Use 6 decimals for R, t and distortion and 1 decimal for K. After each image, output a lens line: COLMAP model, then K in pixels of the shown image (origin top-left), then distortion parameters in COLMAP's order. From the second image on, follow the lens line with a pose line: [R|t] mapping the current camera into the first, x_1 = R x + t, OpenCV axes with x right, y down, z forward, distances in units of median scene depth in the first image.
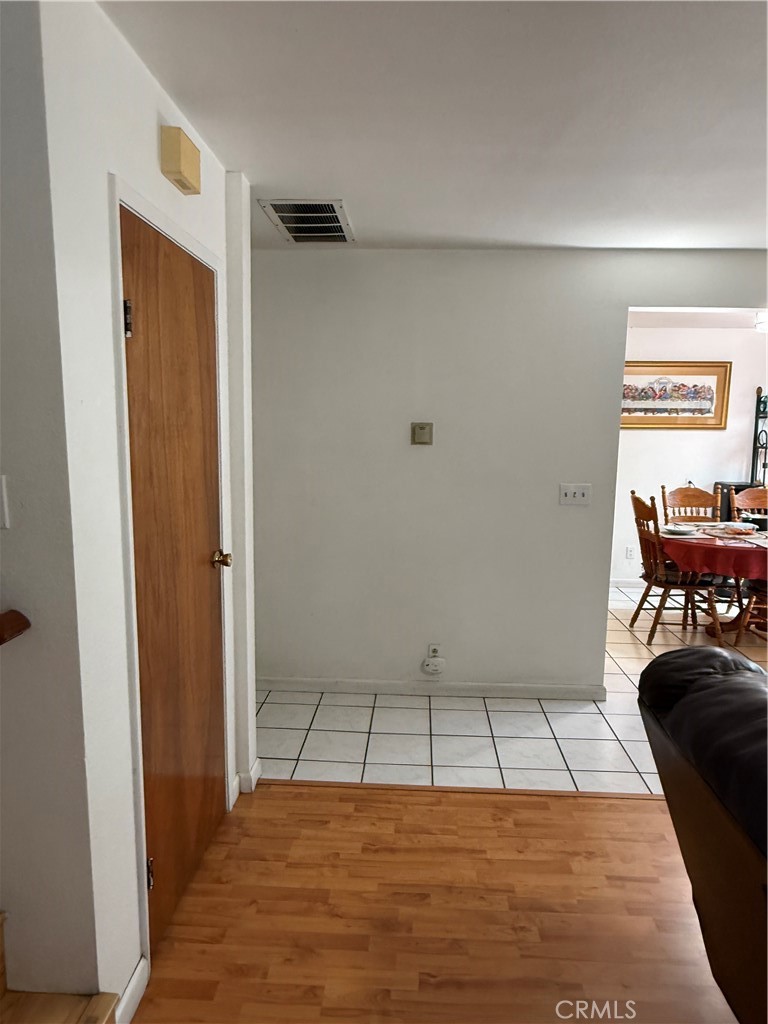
lens RADIAL K [[674.7, 0, 380.9], [0, 674.7, 512.5], [0, 0, 1]] dist [-0.000531, 0.001597]
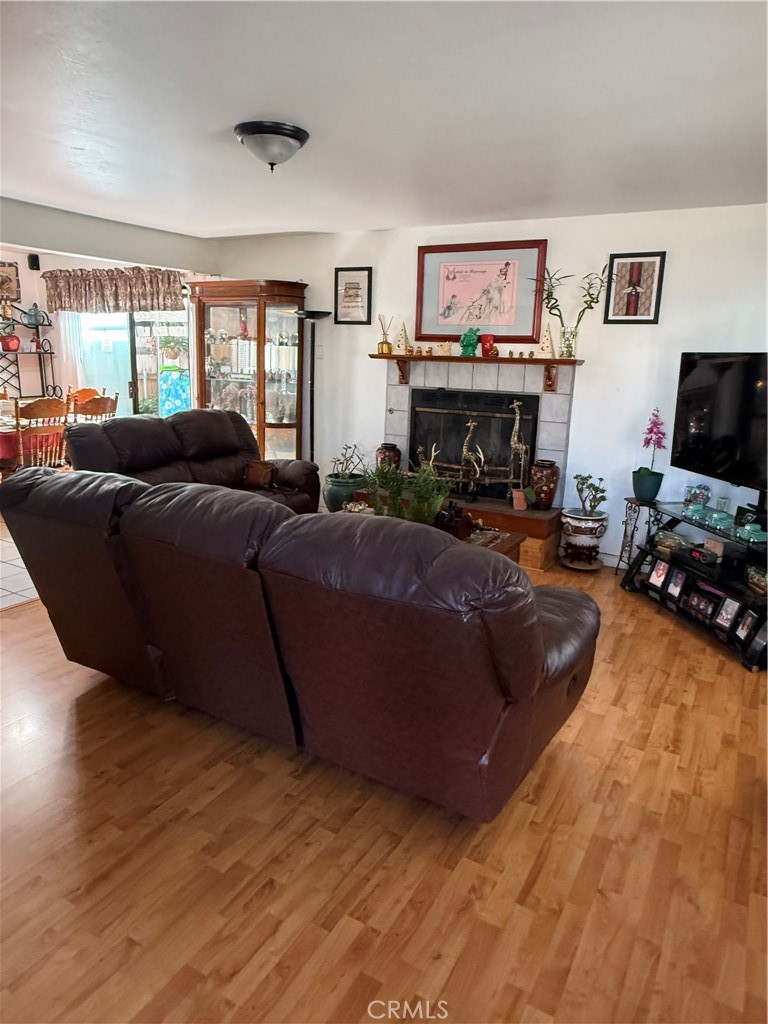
lens RADIAL K [[674.7, 0, 380.9], [0, 674.7, 512.5], [0, 0, 1]] dist [-0.000531, 0.001597]
pose [[0.457522, -0.208249, 0.864469, -0.223687], [0.093700, 0.978067, 0.186024, 0.029881], [-0.884248, -0.004110, 0.467000, -0.207403]]
